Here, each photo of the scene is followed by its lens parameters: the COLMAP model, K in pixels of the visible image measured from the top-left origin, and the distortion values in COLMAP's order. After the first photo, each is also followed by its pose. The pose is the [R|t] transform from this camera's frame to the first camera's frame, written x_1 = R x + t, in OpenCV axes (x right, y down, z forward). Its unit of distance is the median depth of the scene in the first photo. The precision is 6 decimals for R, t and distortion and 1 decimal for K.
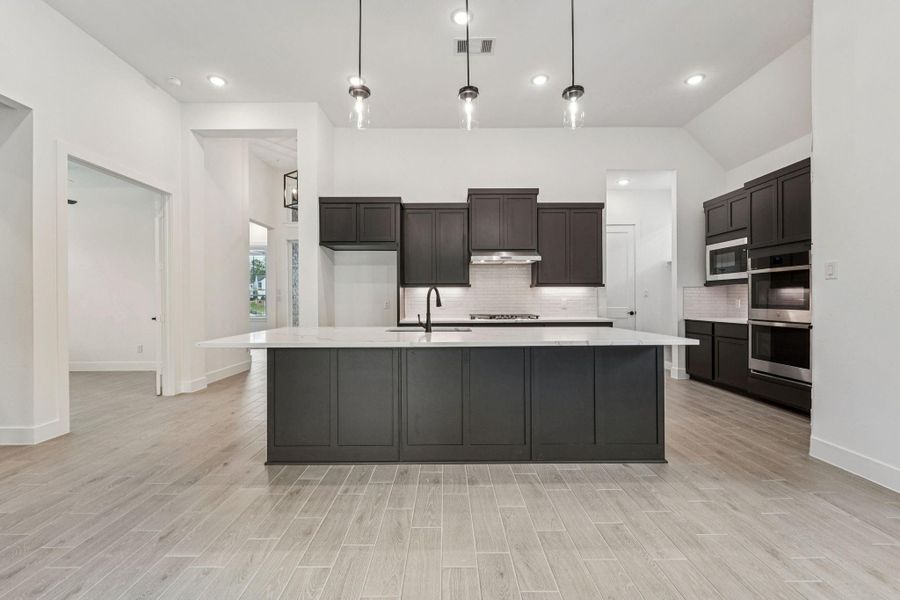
lens RADIAL K [[368.7, 0, 448.3], [0, 368.7, 298.9], [0, 0, 1]] dist [-0.009803, -0.000232]
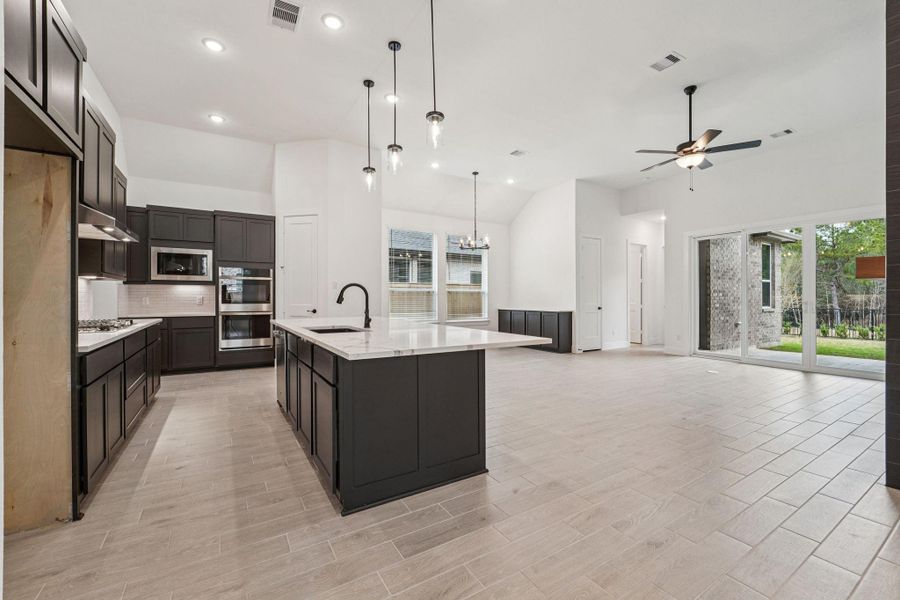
lens RADIAL K [[368.7, 0, 448.3], [0, 368.7, 298.9], [0, 0, 1]] dist [-0.009803, -0.000232]
pose [[-0.515506, -0.001330, 0.856885, -0.802706], [-0.003581, 0.999993, -0.000602, 0.005524], [-0.856879, -0.003378, -0.515507, 1.006985]]
